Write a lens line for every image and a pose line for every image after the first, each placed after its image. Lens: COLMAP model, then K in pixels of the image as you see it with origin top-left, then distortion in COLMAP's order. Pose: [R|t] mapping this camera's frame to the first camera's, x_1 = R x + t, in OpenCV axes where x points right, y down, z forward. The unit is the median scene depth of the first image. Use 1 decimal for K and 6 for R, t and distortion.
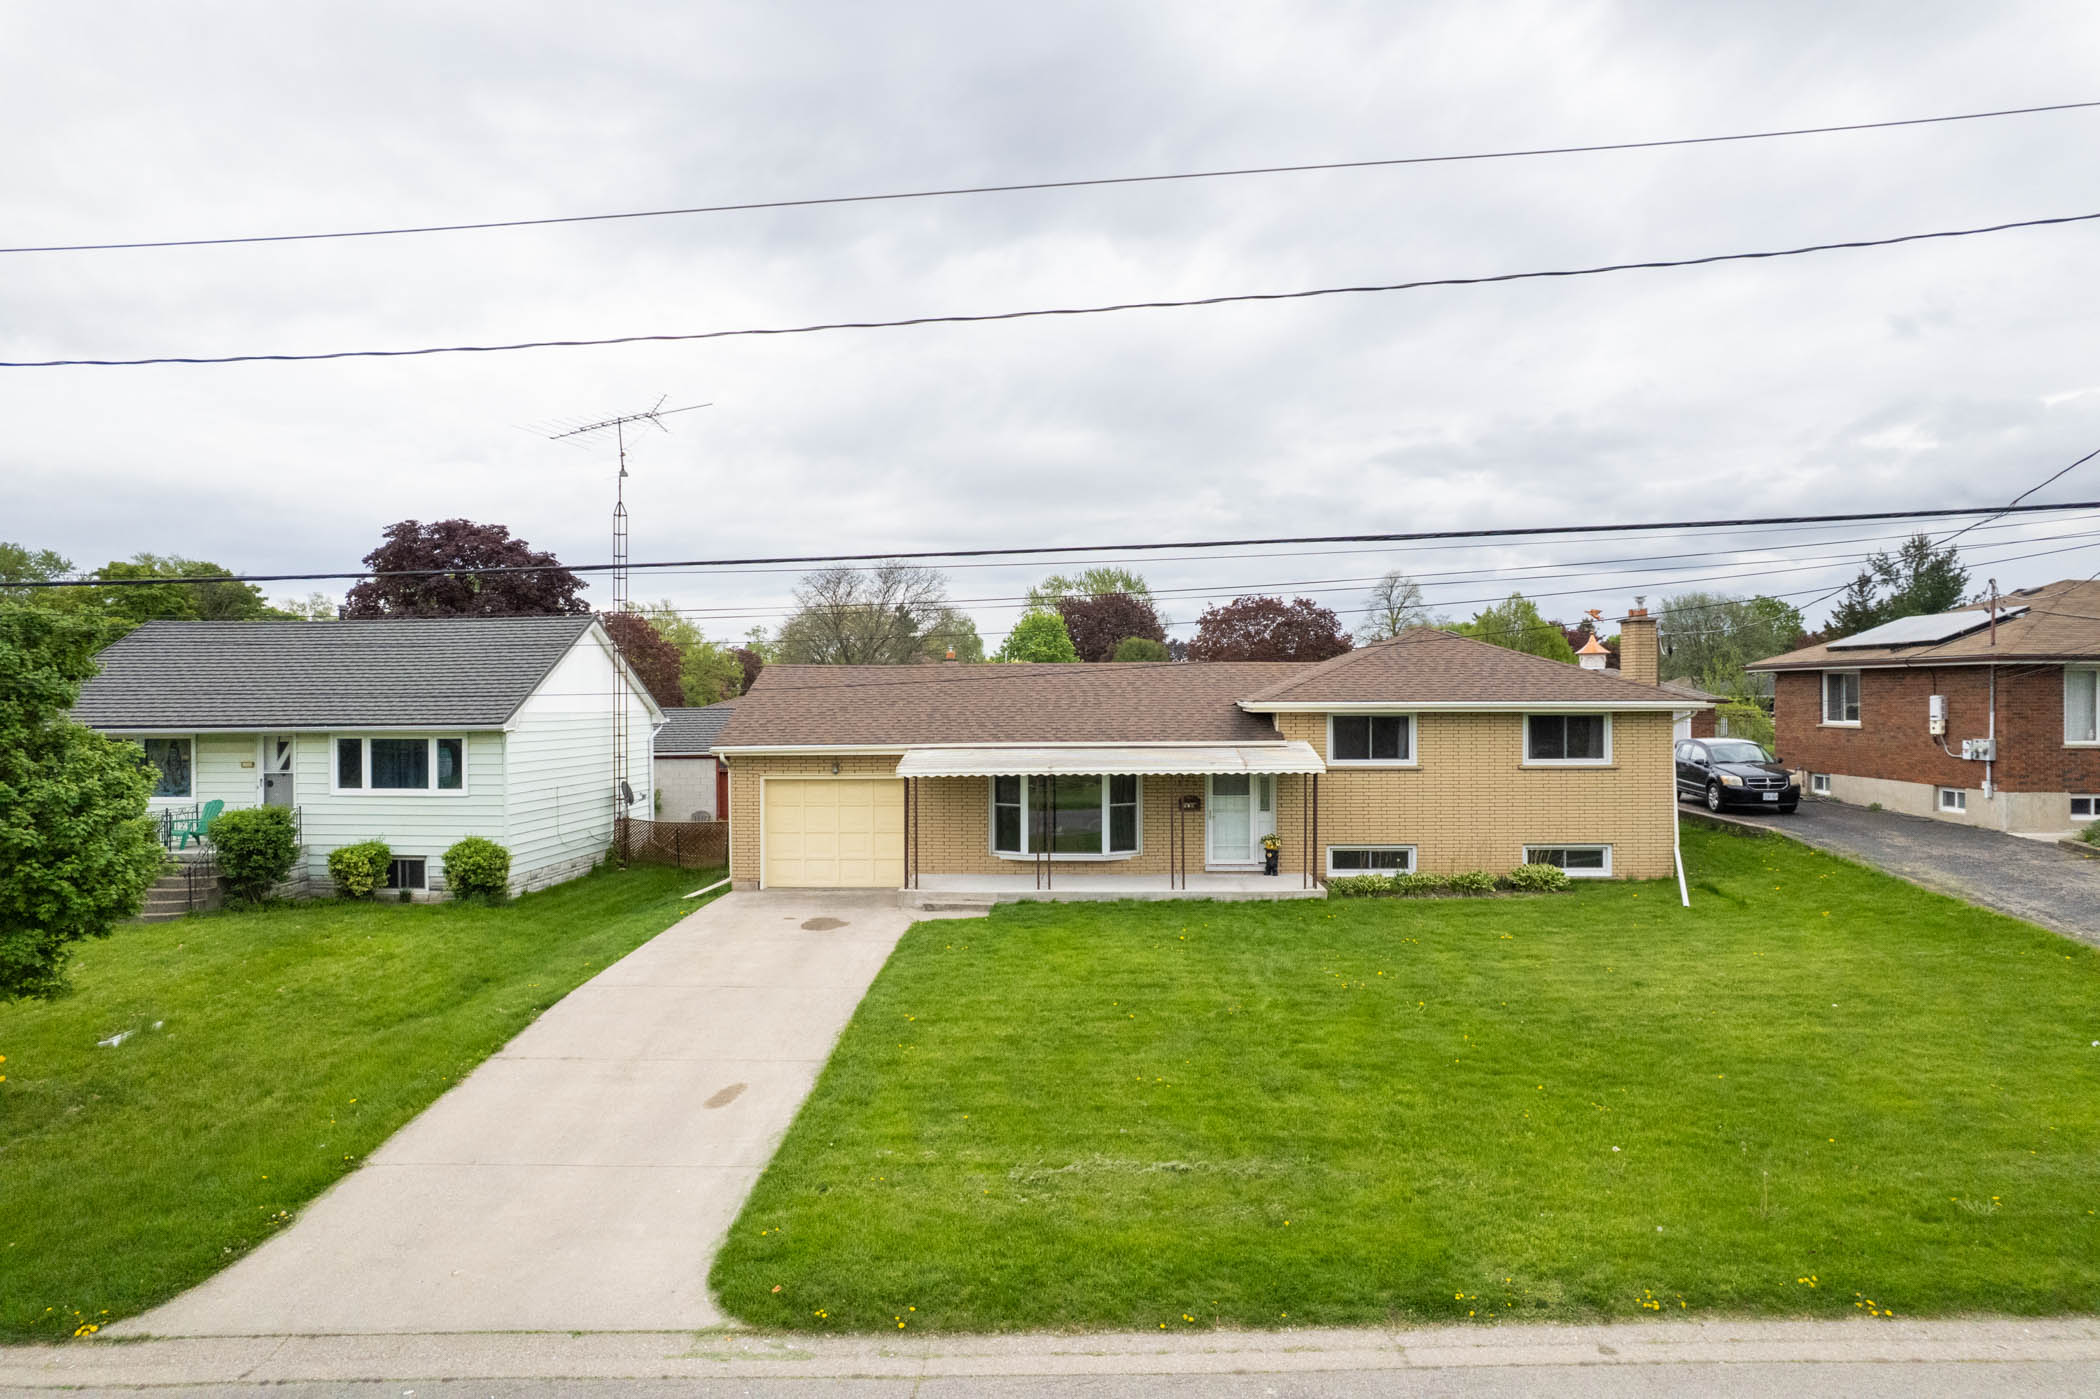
lens RADIAL K [[1340.0, 0, 1050.0], [0, 1340.0, 699.5], [0, 0, 1]] dist [-0.058058, 0.001825]
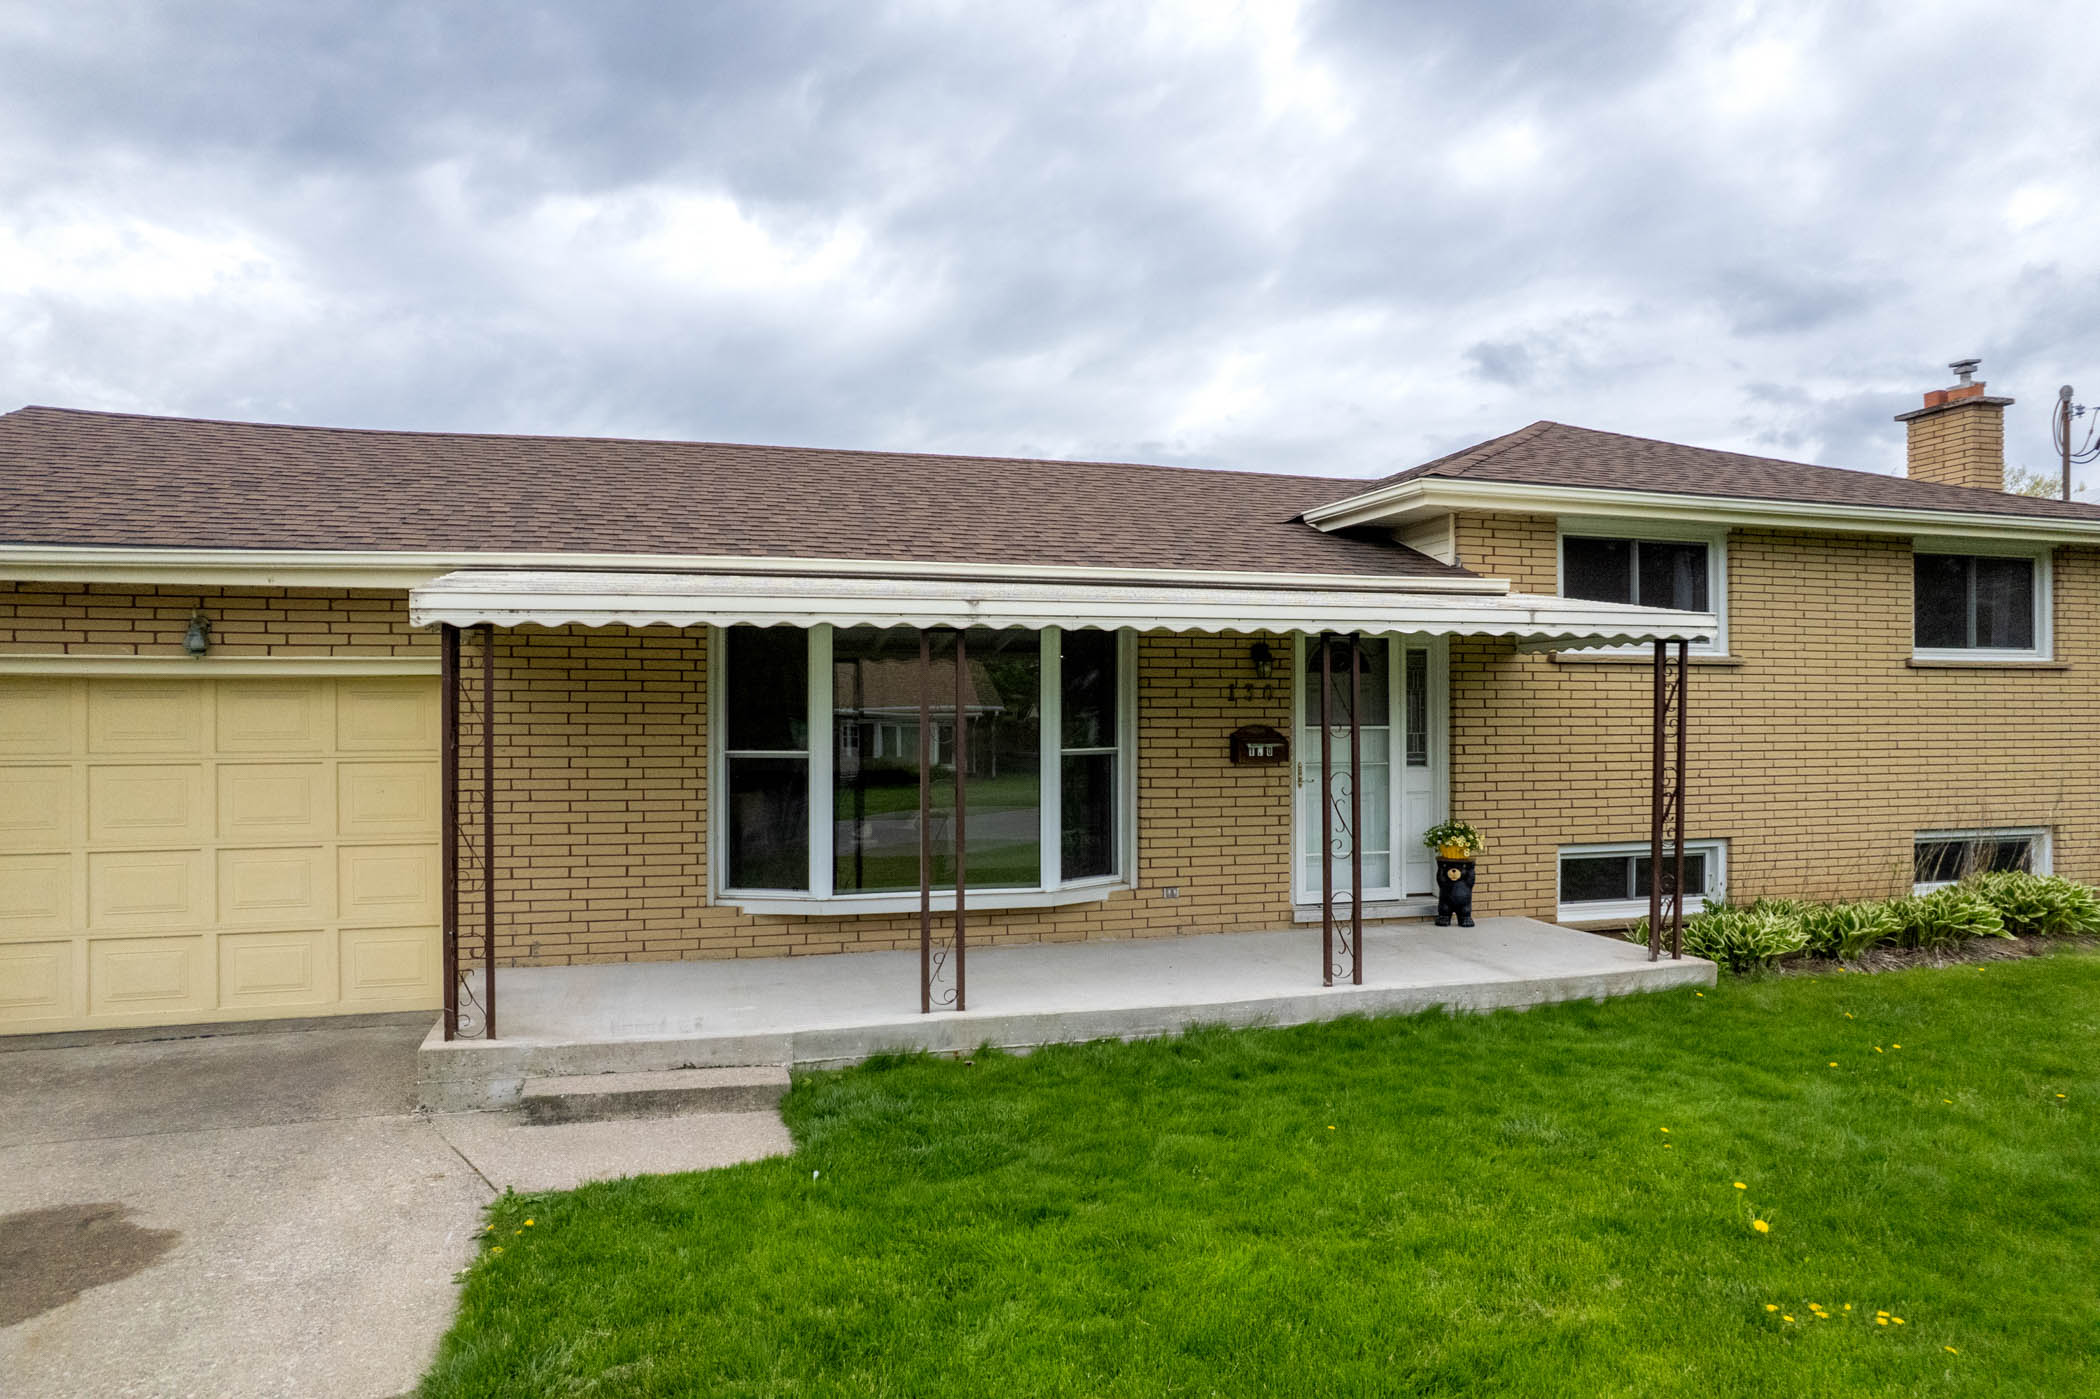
lens RADIAL K [[1357.1, 0, 1044.9], [0, 1357.1, 728.0], [0, 0, 1]] dist [-0.039558, 0.001989]
pose [[0.948321, 0.000105, 0.317312, -0.074237], [0.000797, 0.999996, -0.002712, 0.073614], [-0.317311, 0.002825, 0.948317, 0.655586]]
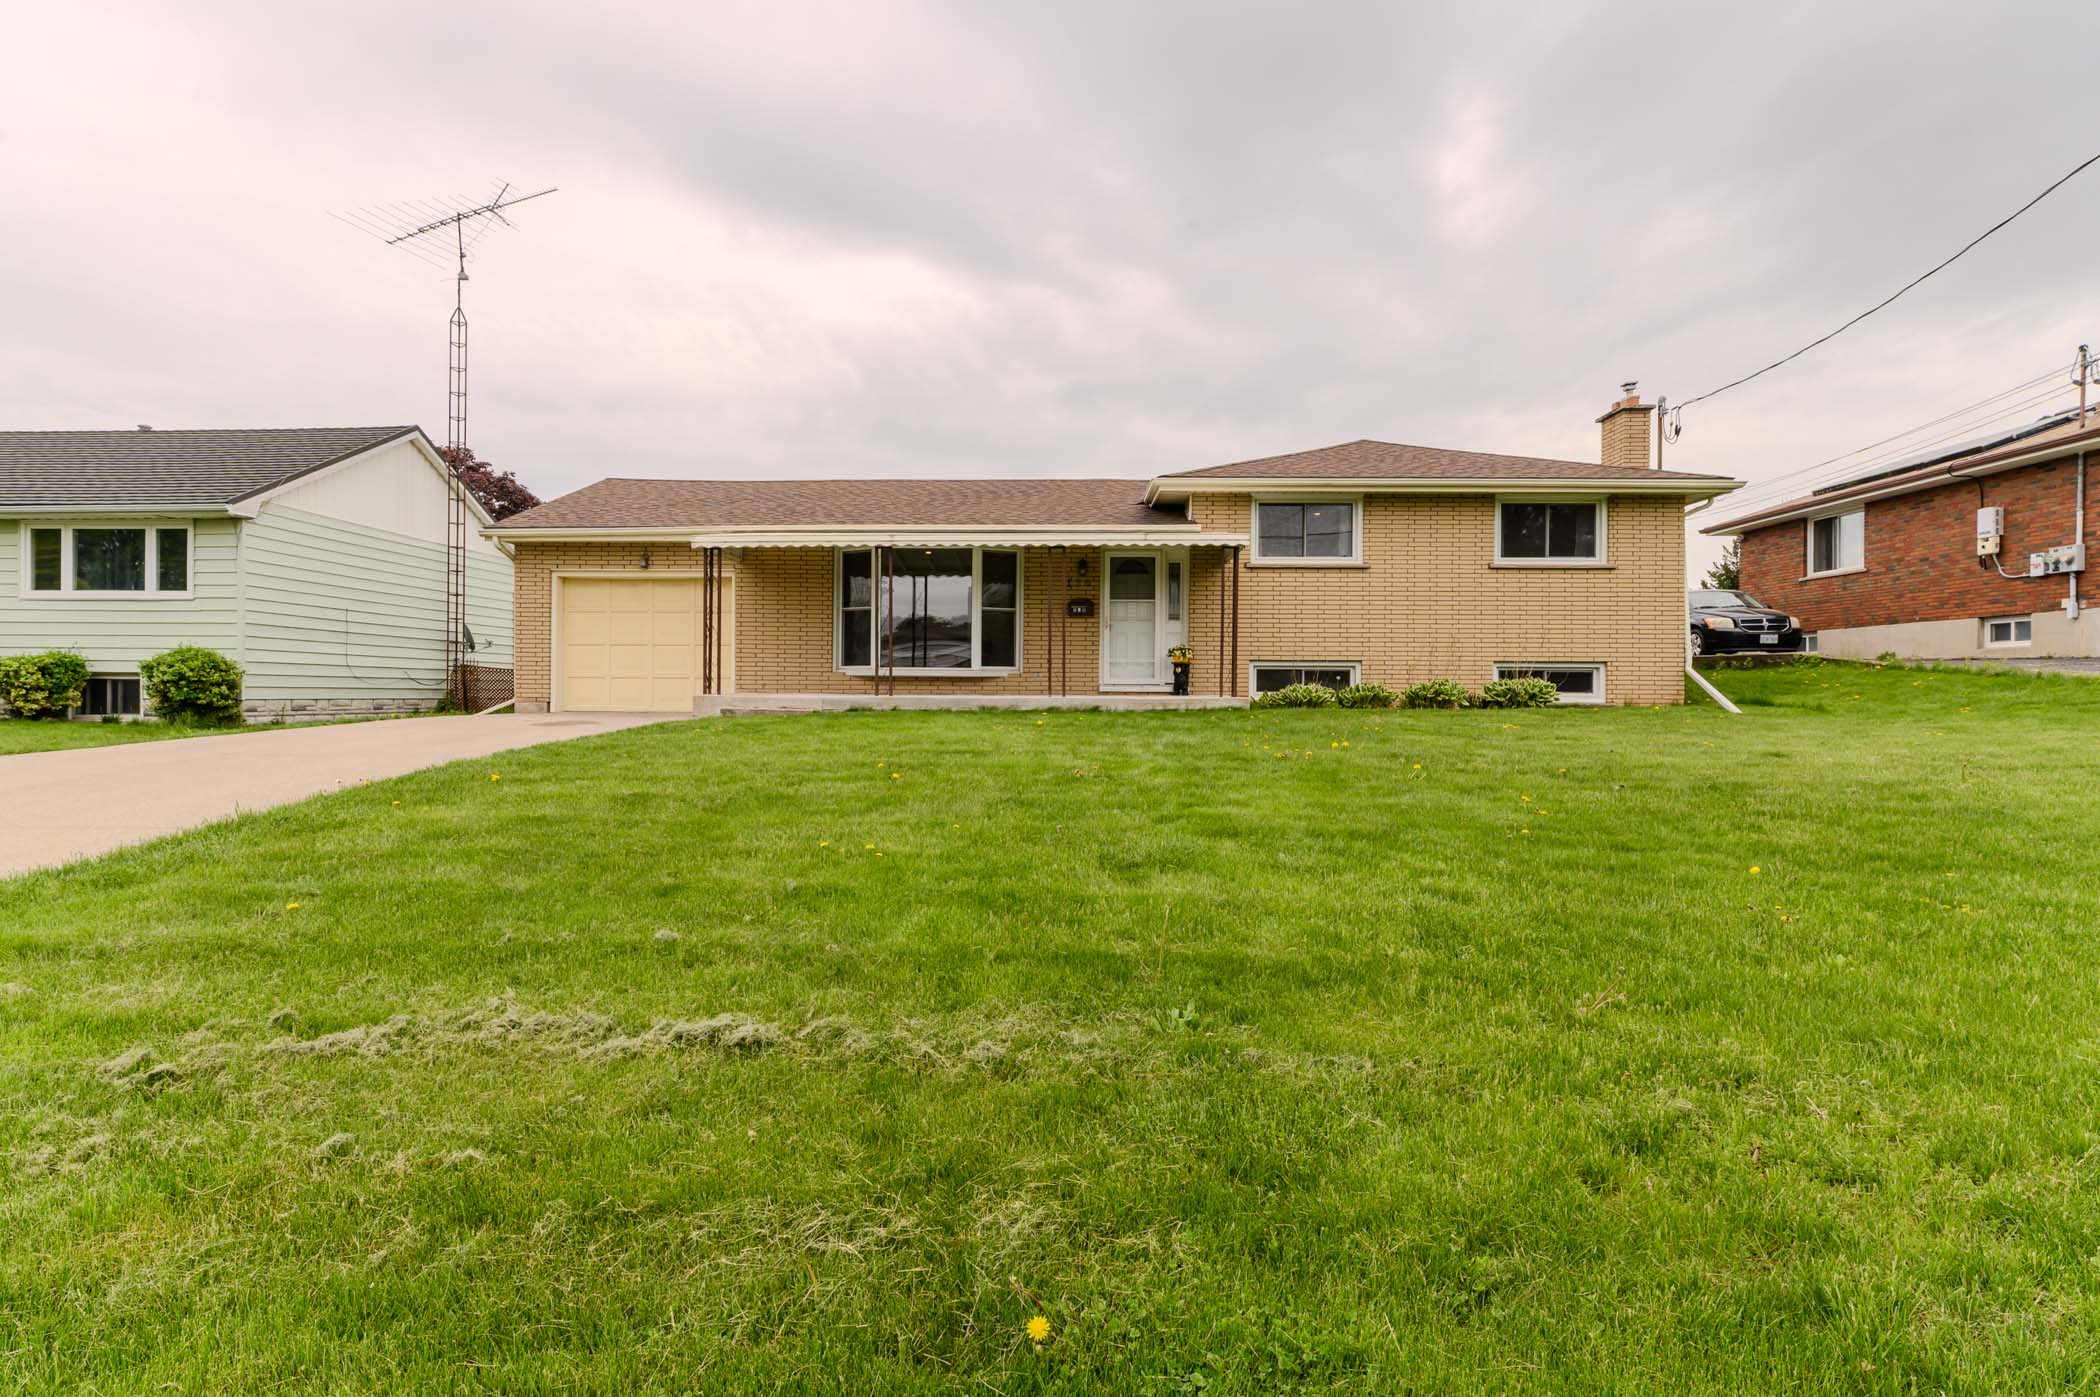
lens RADIAL K [[1052.4, 0, 1047.2], [0, 1052.4, 699.2], [0, 0, 1]] dist [0.003182, -0.010885]
pose [[0.999849, 0.009139, 0.014812, 0.075158], [-0.009204, 0.999949, 0.004271, 0.130571], [-0.014772, -0.004407, 0.999881, 0.363130]]
